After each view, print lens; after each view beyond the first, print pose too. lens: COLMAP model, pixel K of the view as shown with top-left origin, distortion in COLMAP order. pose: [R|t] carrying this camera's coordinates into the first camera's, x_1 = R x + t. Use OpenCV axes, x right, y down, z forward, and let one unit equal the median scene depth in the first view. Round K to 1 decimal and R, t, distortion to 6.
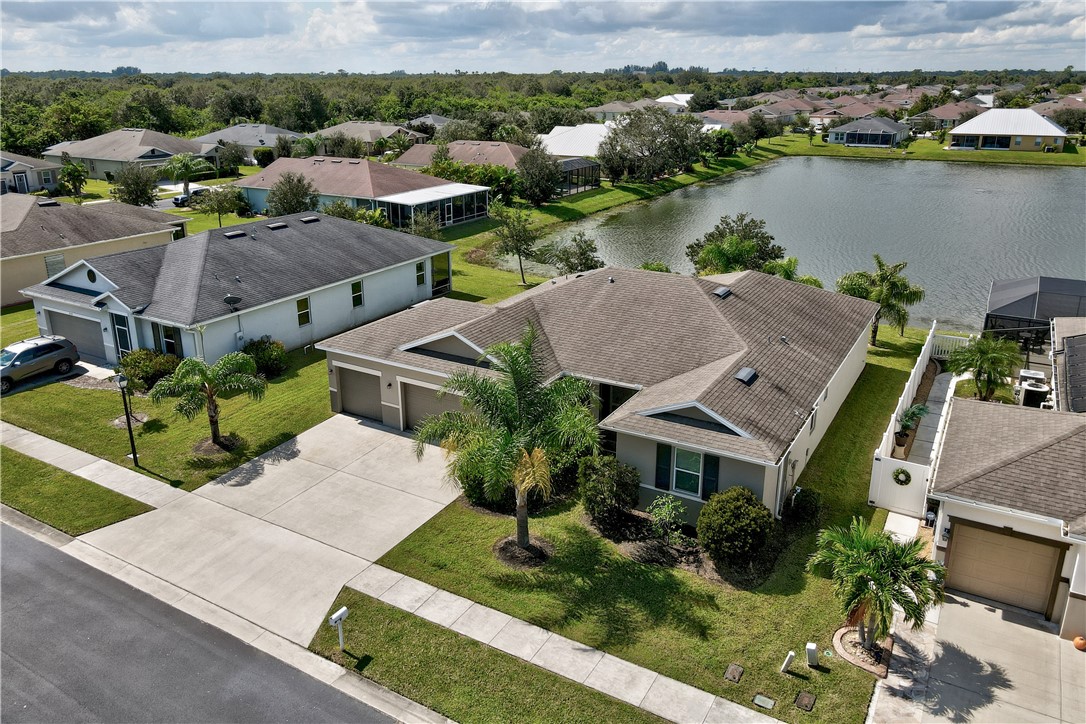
lens RADIAL K [[792.7, 0, 540.2], [0, 792.7, 332.3], [0, 0, 1]] dist [0.008140, 0.015373]
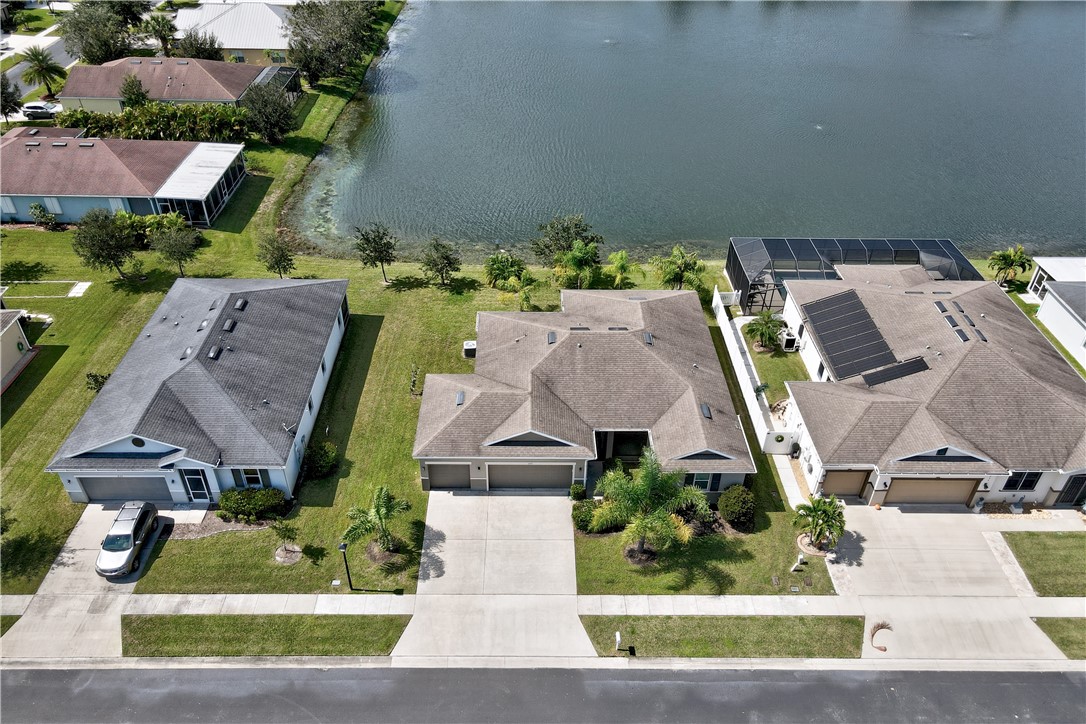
lens RADIAL K [[792.7, 0, 529.8], [0, 792.7, 371.9], [0, 0, 1]] dist [0.008140, 0.015373]
pose [[0.859372, -0.302194, 0.412504, -0.684884], [0.146050, 0.918143, 0.368352, -0.645329], [-0.490051, -0.256305, 0.833161, -0.224524]]
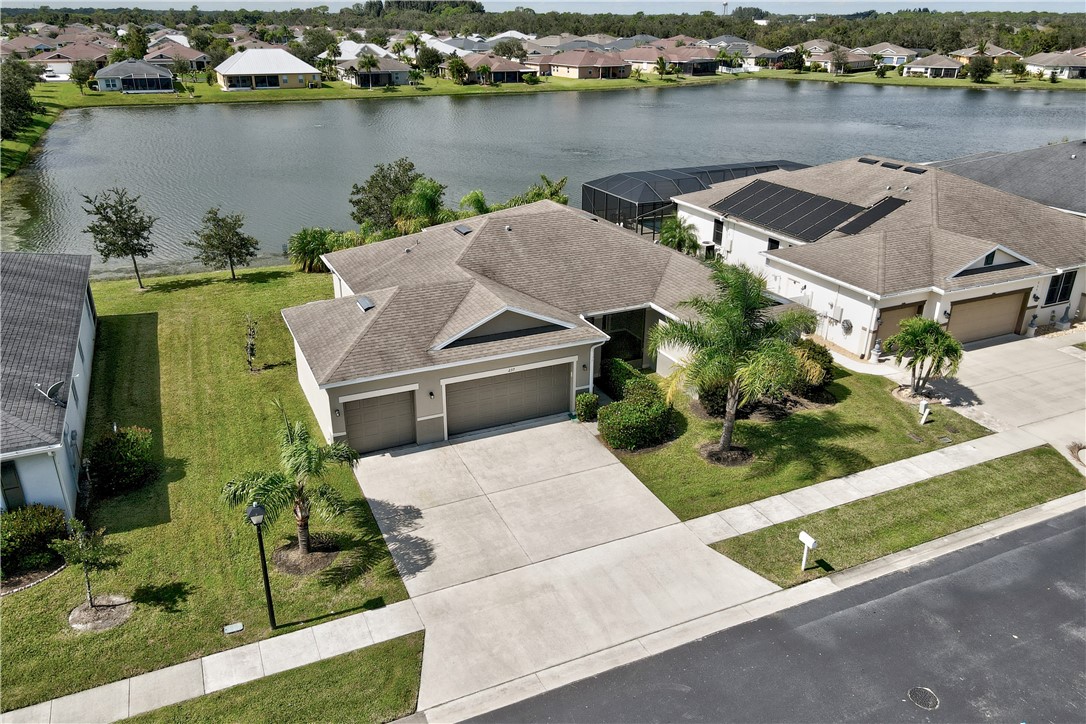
lens RADIAL K [[792.7, 0, 527.0], [0, 792.7, 379.0], [0, 0, 1]] dist [0.008140, 0.015373]
pose [[0.575108, -0.335201, 0.746251, -0.793139], [0.245436, 0.940877, 0.233475, -0.127981], [-0.780392, 0.048883, 0.623377, 0.403526]]
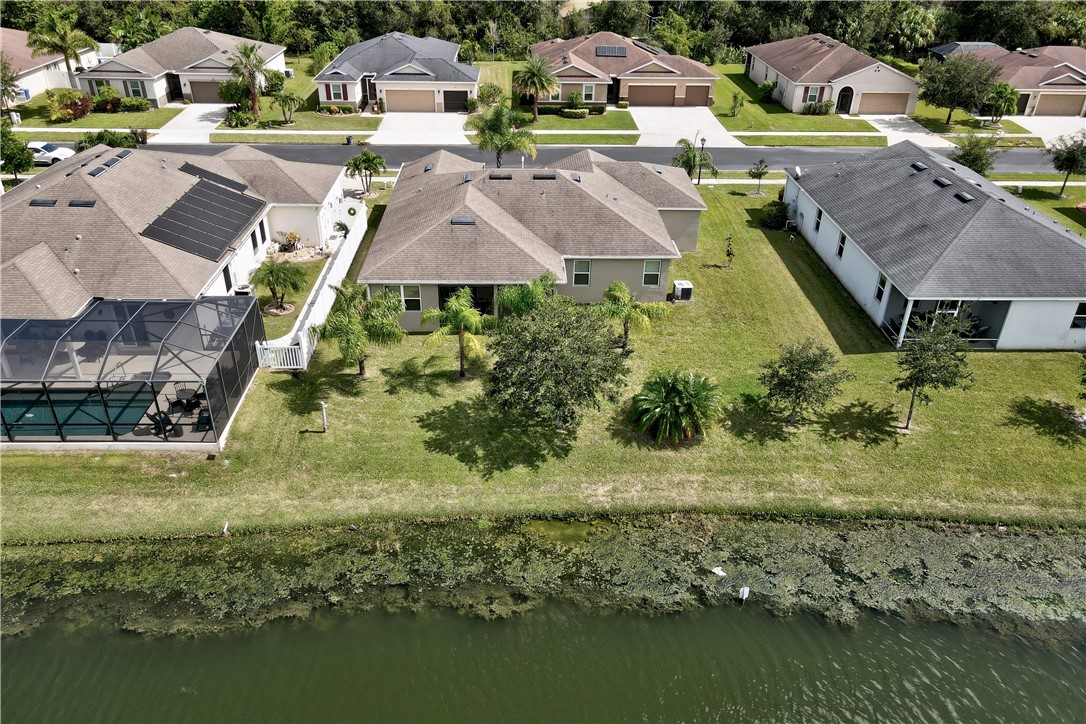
lens RADIAL K [[792.7, 0, 540.4], [0, 792.7, 355.0], [0, 0, 1]] dist [0.008140, 0.015373]
pose [[-0.847316, 0.260884, -0.462595, 0.908697], [-0.174931, 0.685328, 0.706912, -0.906845], [0.501452, 0.679900, -0.535053, 2.164036]]
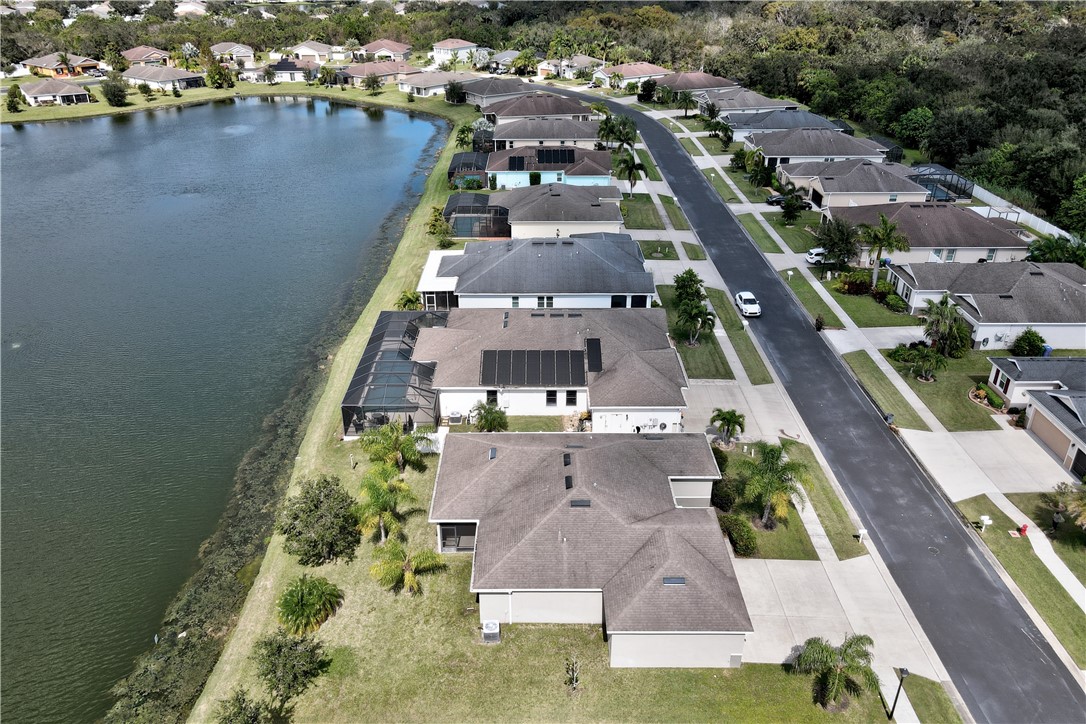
lens RADIAL K [[792.7, 0, 535.9], [0, 792.7, 354.3], [0, 0, 1]] dist [0.008140, 0.015373]
pose [[-0.511101, -0.389579, 0.766162, -0.983968], [0.268512, 0.774401, 0.572891, -1.252934], [-0.816503, 0.498529, -0.291191, 1.553486]]
